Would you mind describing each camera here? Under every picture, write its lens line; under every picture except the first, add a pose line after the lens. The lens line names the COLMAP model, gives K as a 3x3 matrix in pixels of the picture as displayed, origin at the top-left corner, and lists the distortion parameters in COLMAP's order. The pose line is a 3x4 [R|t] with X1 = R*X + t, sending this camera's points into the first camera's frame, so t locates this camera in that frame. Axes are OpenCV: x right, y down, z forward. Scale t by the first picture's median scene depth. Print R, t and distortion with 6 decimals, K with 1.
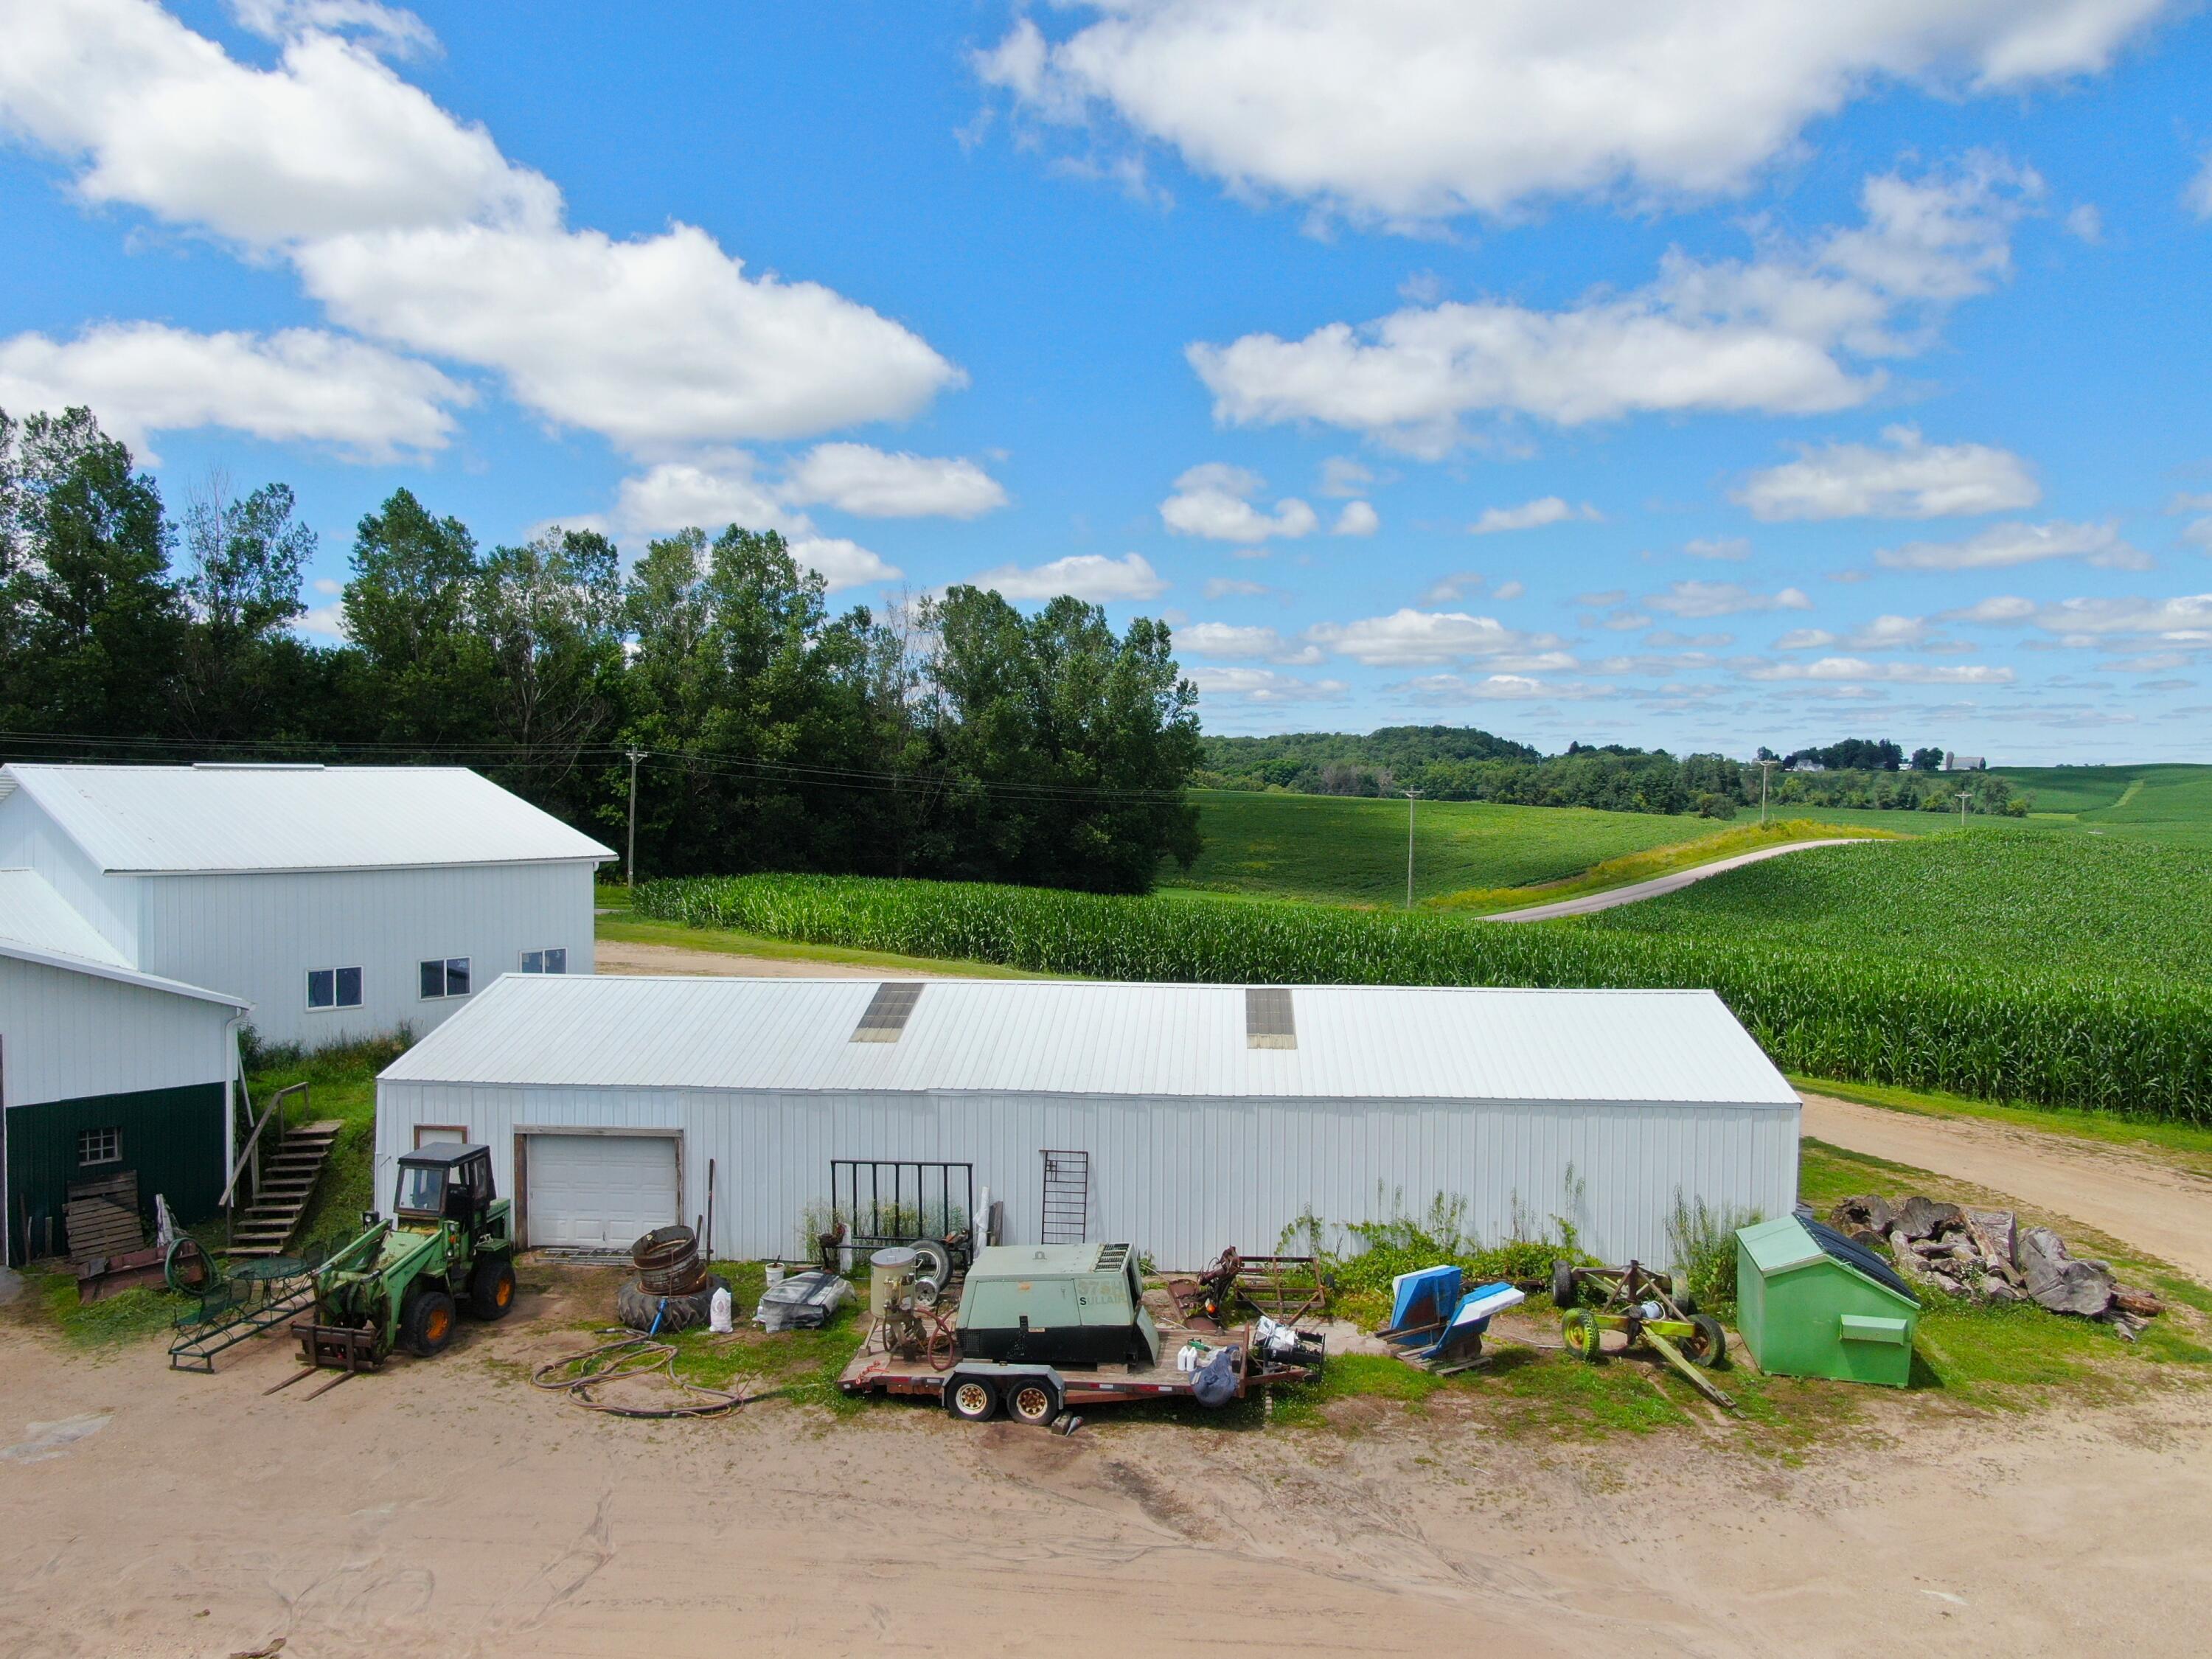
lens RADIAL K [[1599.6, 0, 1112.1], [0, 1599.6, 822.6], [0, 0, 1]] dist [-0.024897, 0.018056]
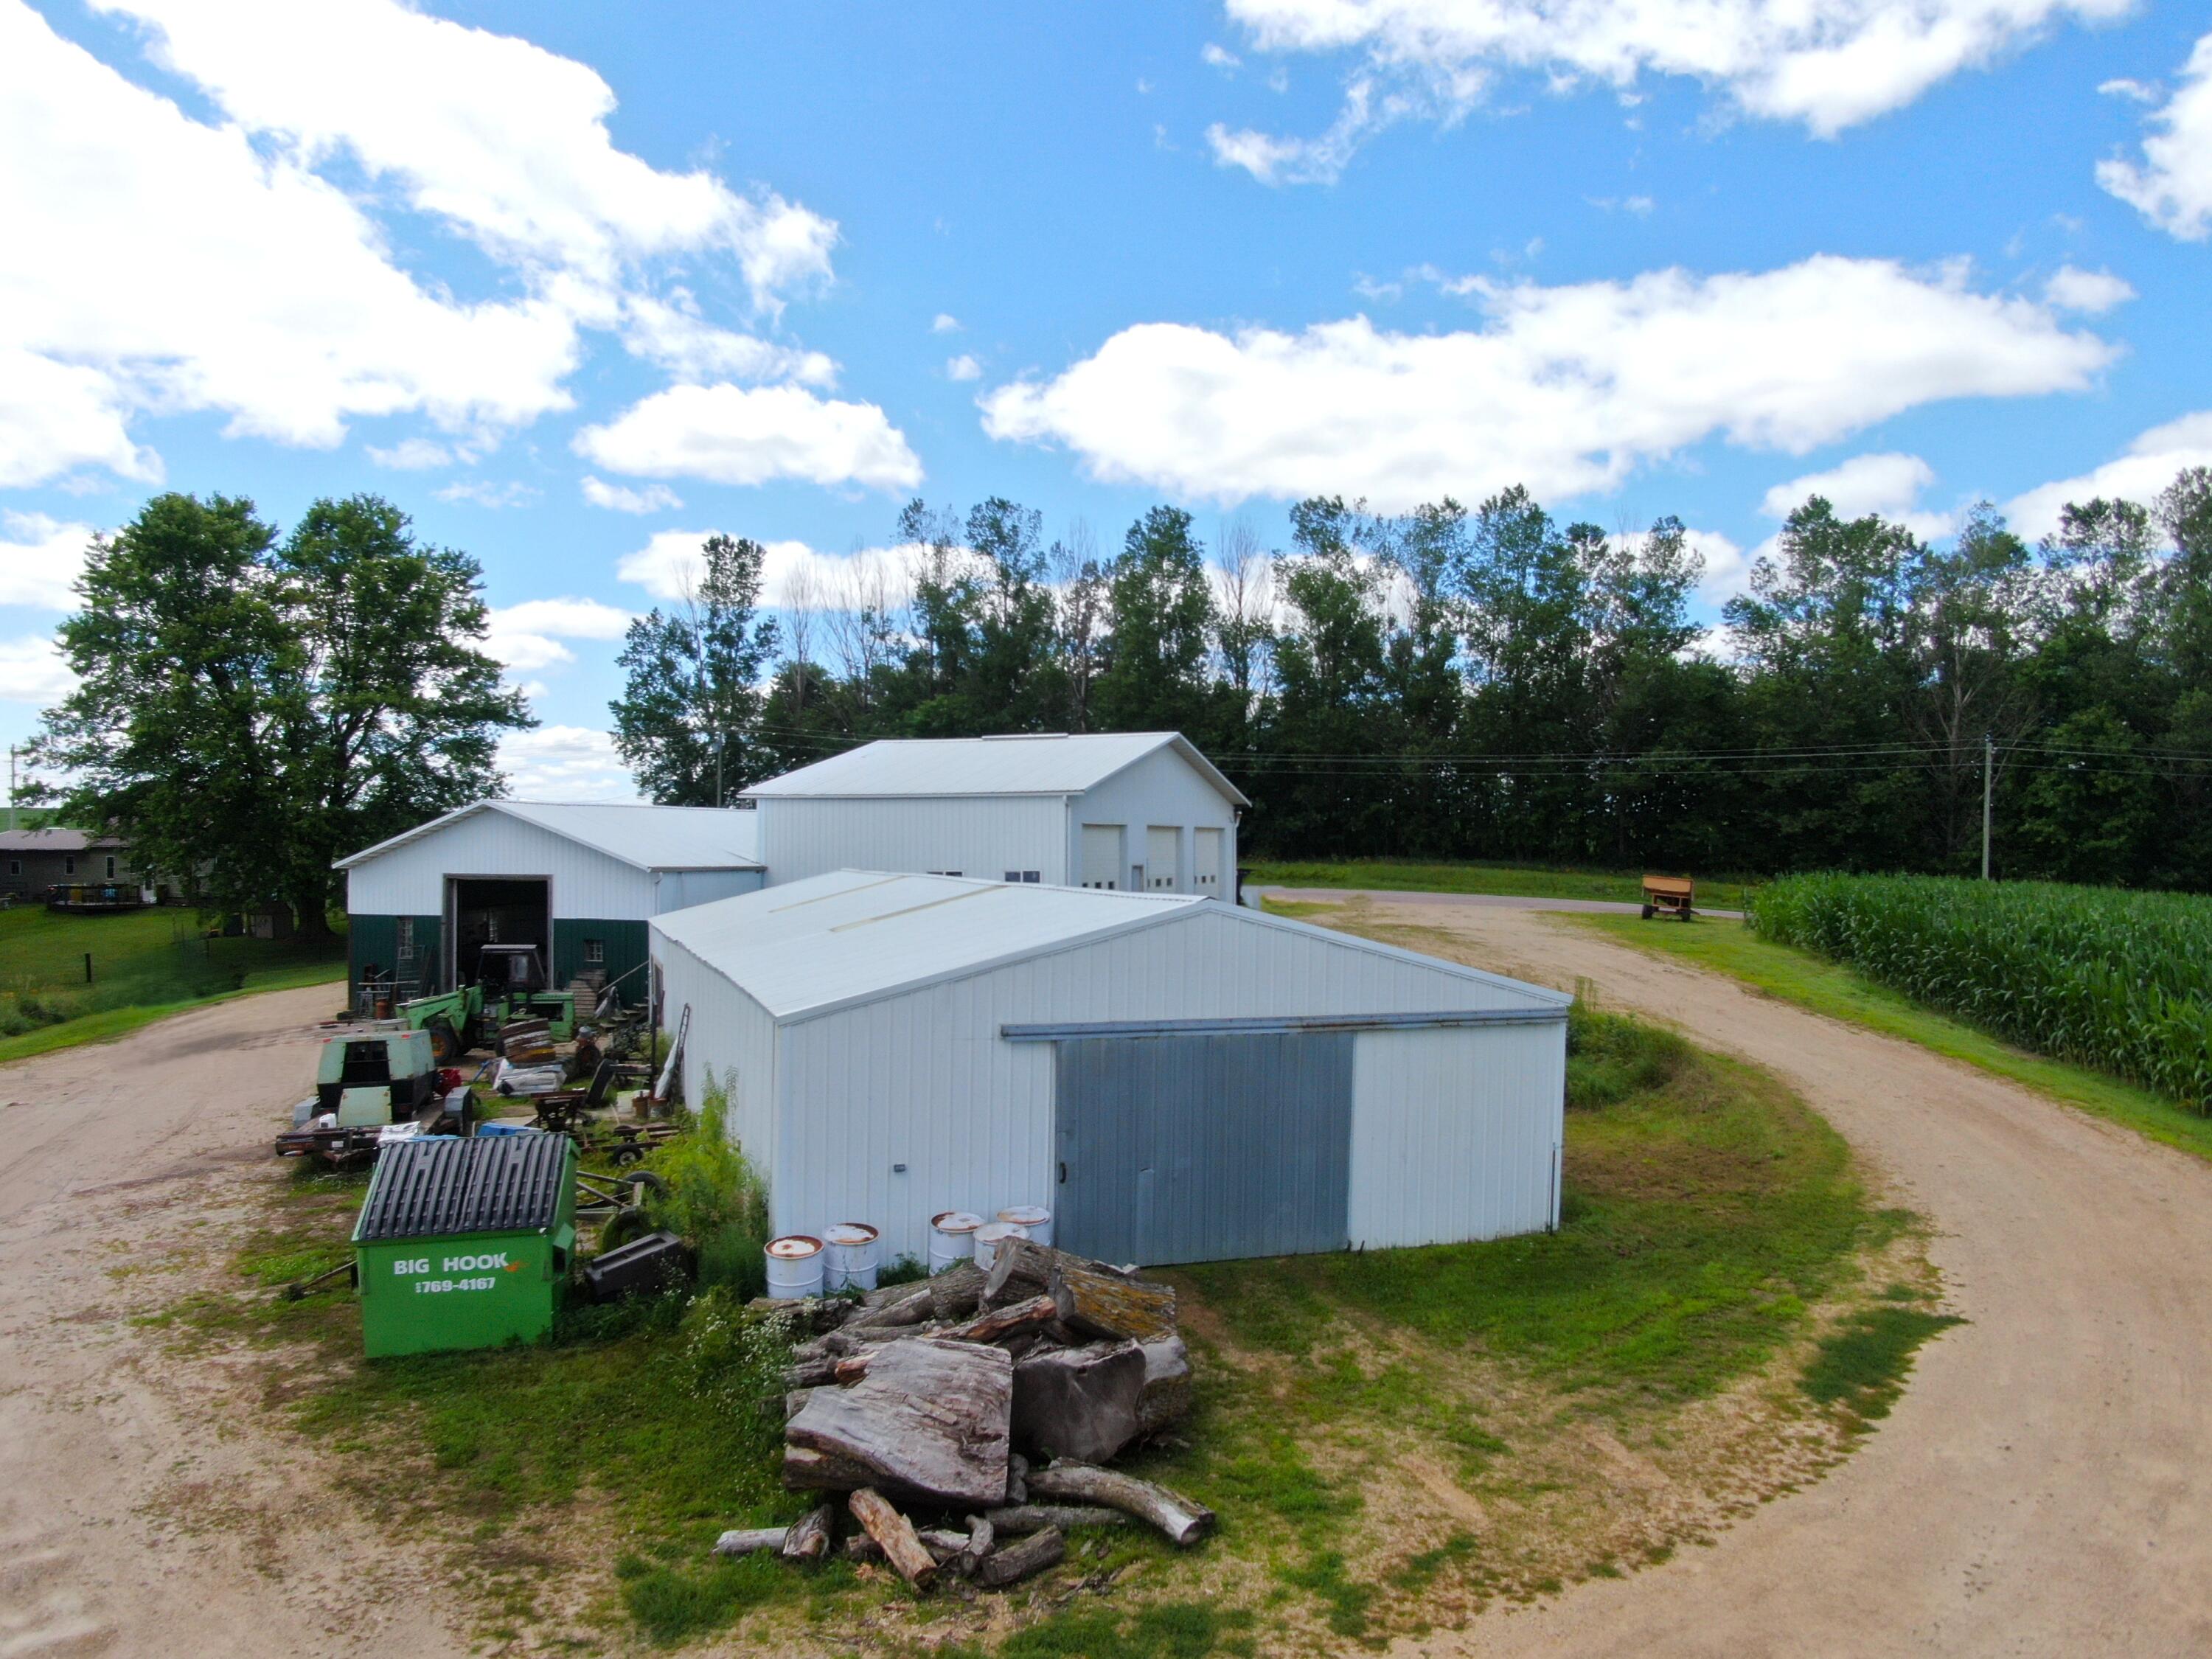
lens RADIAL K [[1599.6, 0, 1094.6], [0, 1599.6, 836.2], [0, 0, 1]] dist [-0.024897, 0.018056]
pose [[0.367425, -0.015650, -0.929921, 0.346494], [-0.022031, 0.999431, -0.025525, 0.038048], [0.929792, 0.029866, 0.366872, 0.283731]]
